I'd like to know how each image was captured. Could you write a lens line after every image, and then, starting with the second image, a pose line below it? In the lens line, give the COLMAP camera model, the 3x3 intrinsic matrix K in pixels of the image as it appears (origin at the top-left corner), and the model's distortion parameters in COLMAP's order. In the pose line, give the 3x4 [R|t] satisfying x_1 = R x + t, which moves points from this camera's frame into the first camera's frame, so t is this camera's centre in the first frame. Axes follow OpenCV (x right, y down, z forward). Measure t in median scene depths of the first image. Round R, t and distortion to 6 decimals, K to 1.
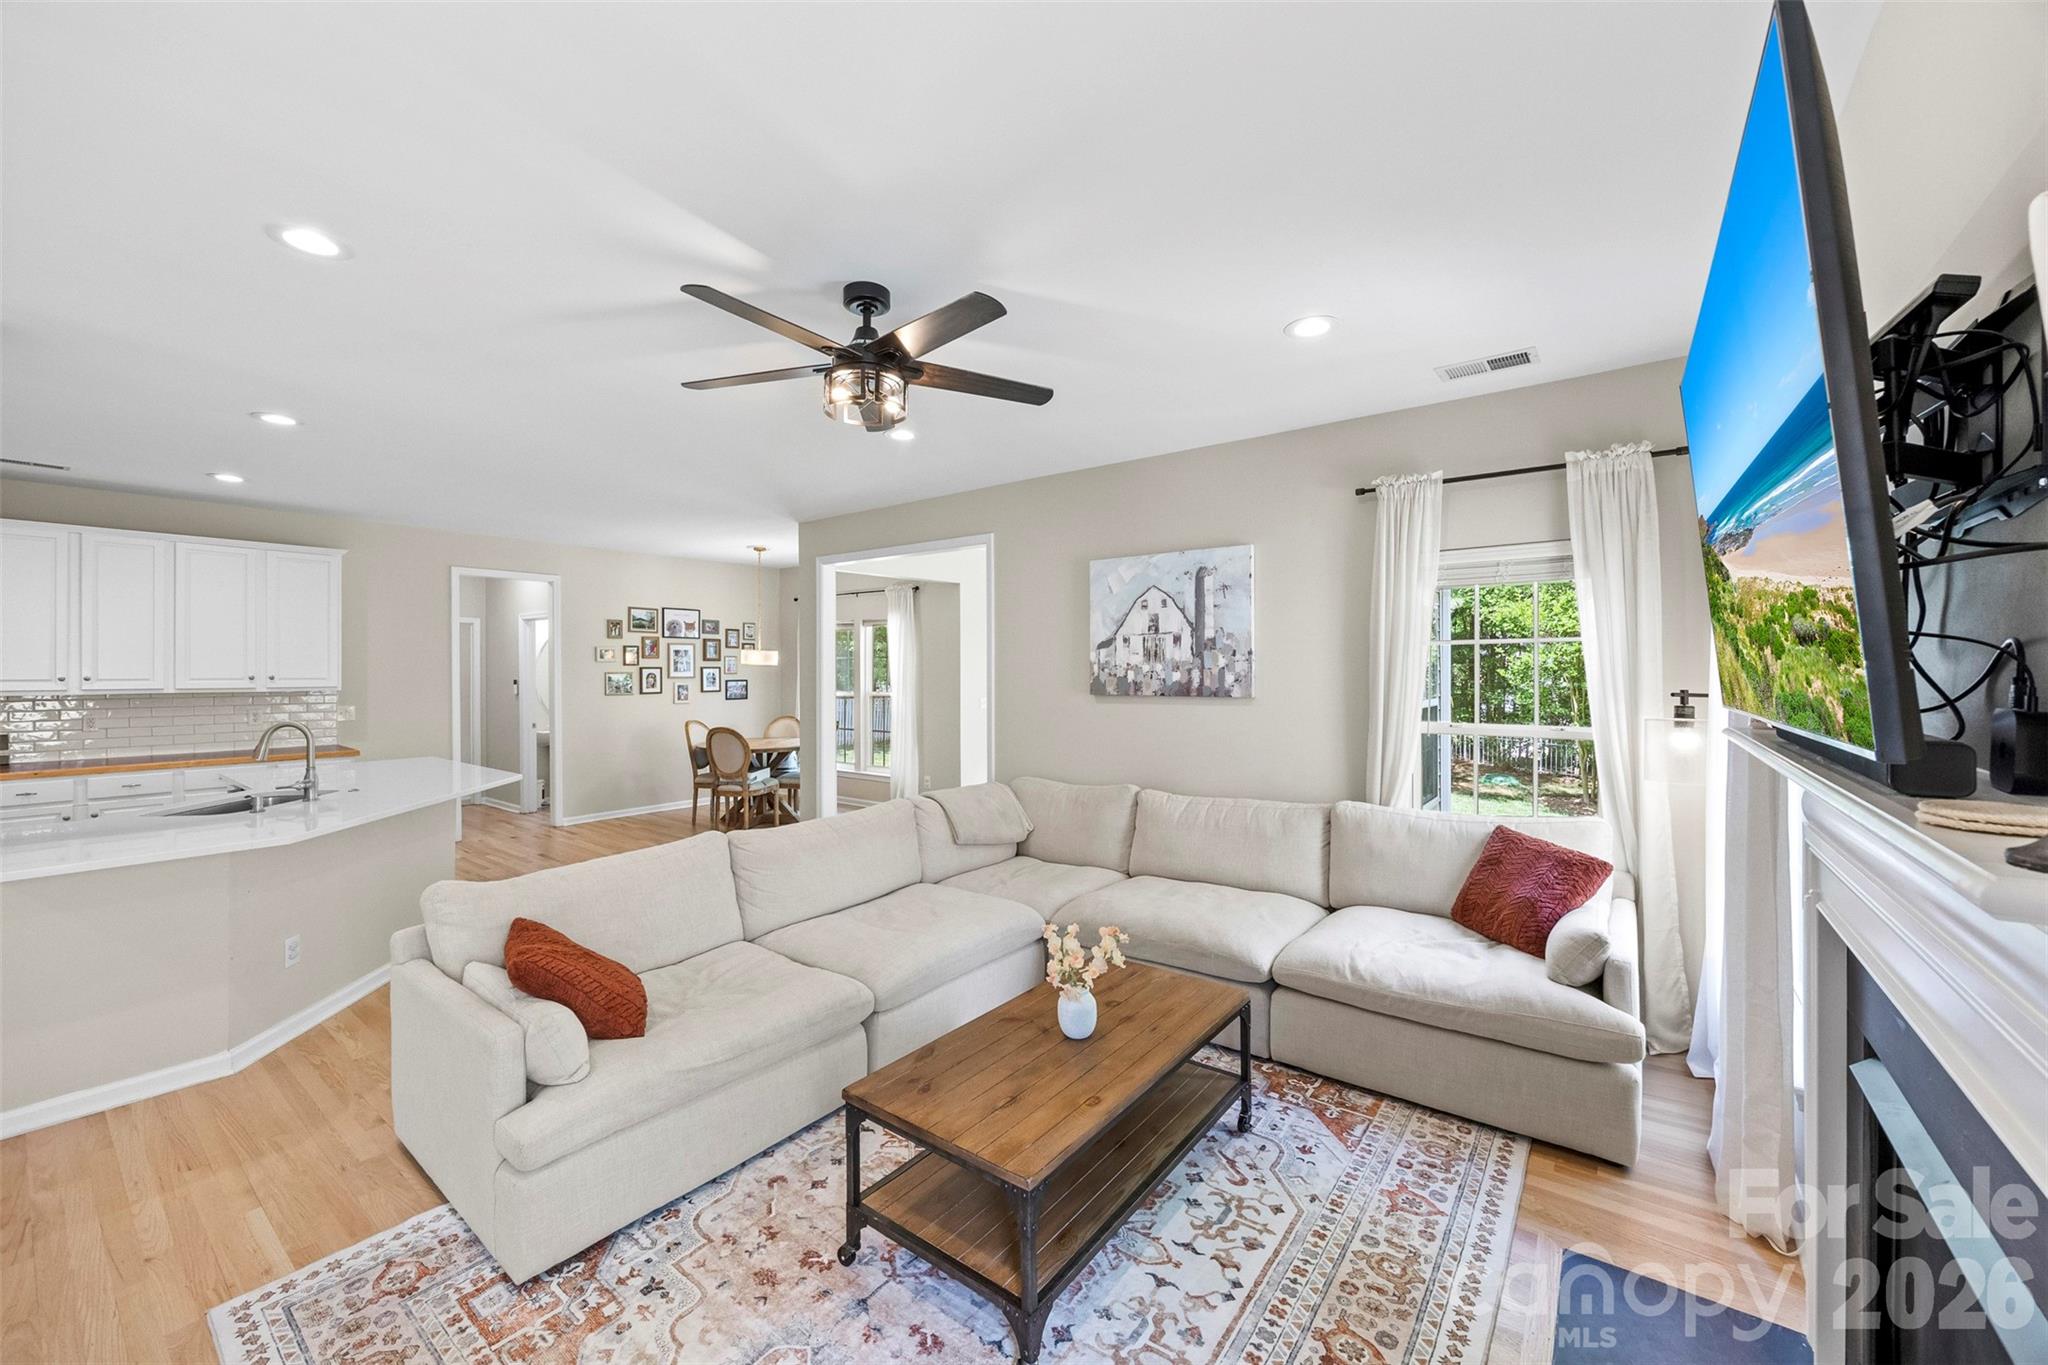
lens RADIAL K [[785.6, 0, 1019.1], [0, 785.6, 673.2], [0, 0, 1]] dist [-0.001707, -0.000012]
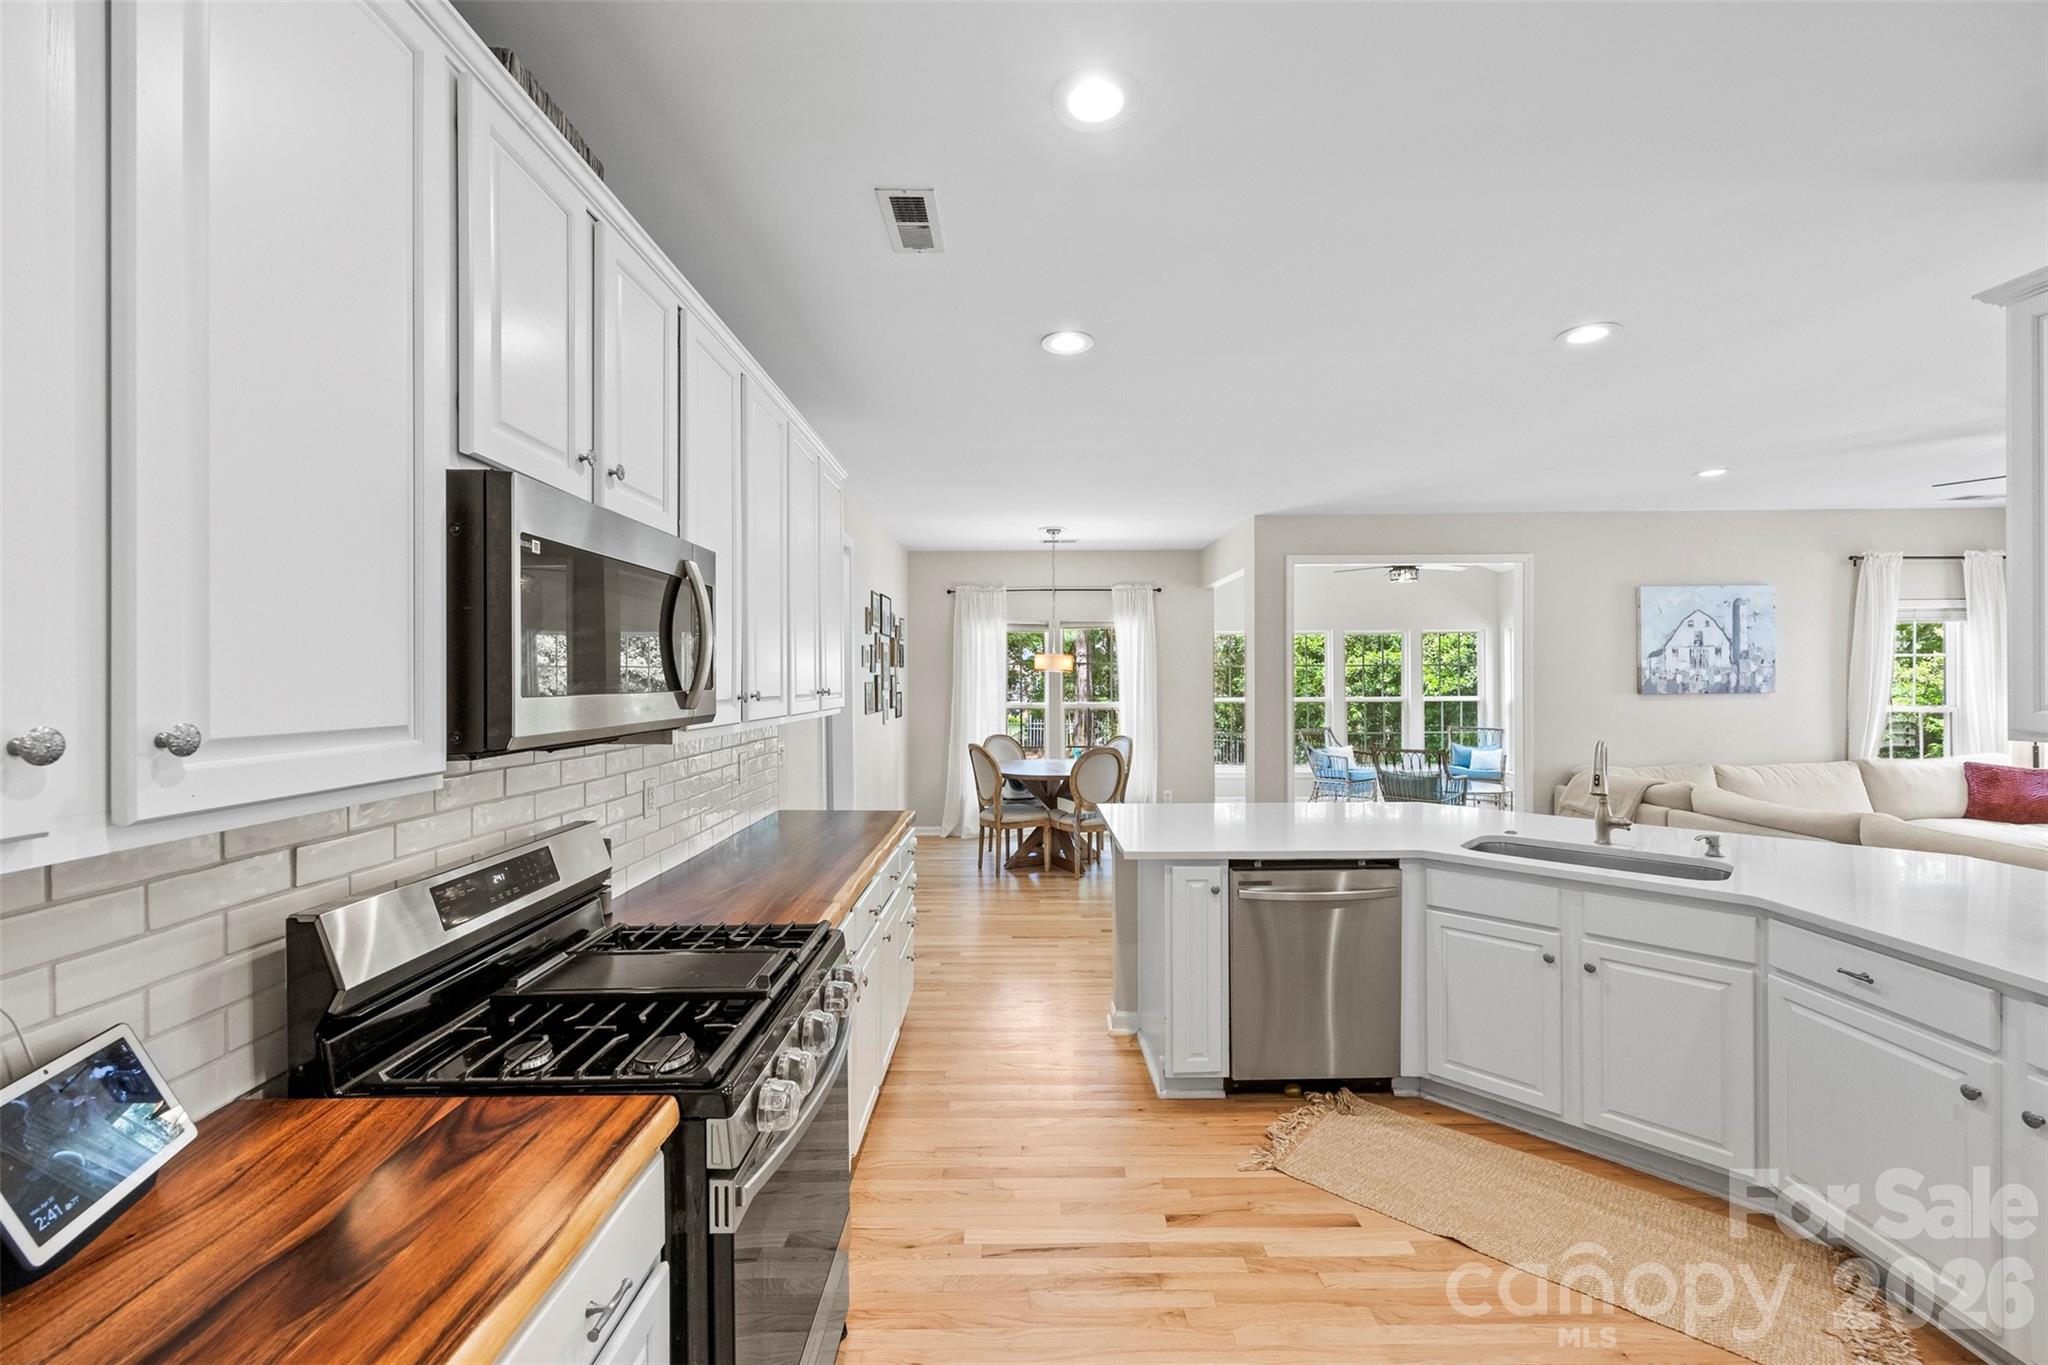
lens RADIAL K [[810.1, 0, 1025.3], [0, 810.1, 675.8], [0, 0, 1]] dist [0.001281, 0.000324]
pose [[0.787677, -0.002689, 0.616082, -1.531920], [0.008604, 0.999941, -0.006635, -0.001641], [-0.616028, 0.010527, 0.787654, 0.616899]]
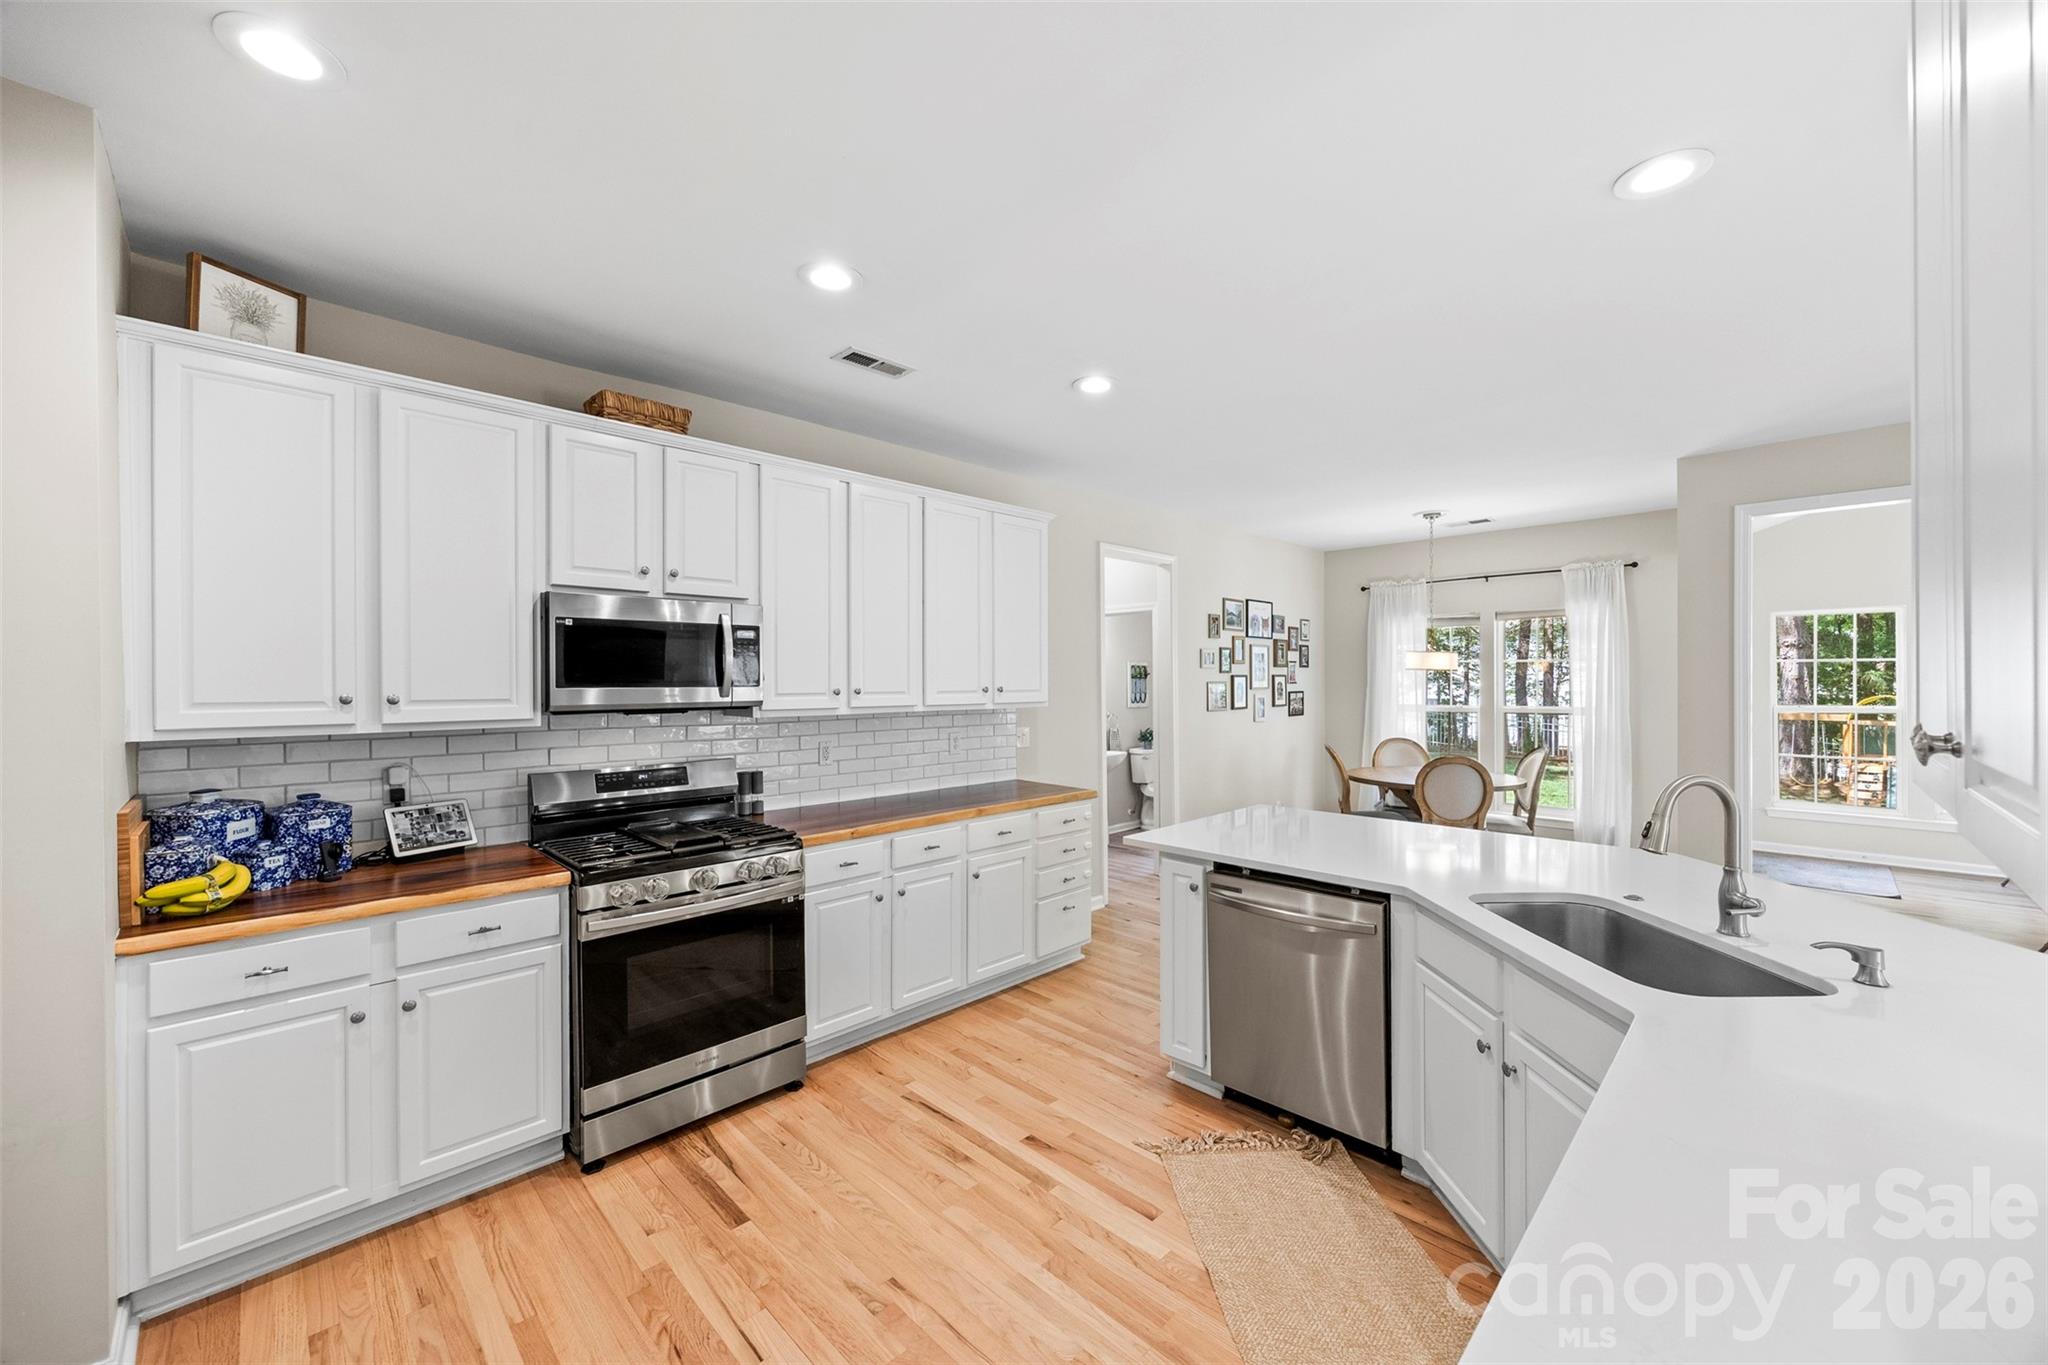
lens RADIAL K [[782.5, 0, 1031.2], [0, 782.5, 679.1], [0, 0, 1]] dist [-0.000808, -0.000041]
pose [[0.991854, -0.004820, -0.127290, -0.951915], [0.004016, 0.999970, -0.006573, 0.001174], [0.127318, 0.006008, 0.991844, 0.330200]]
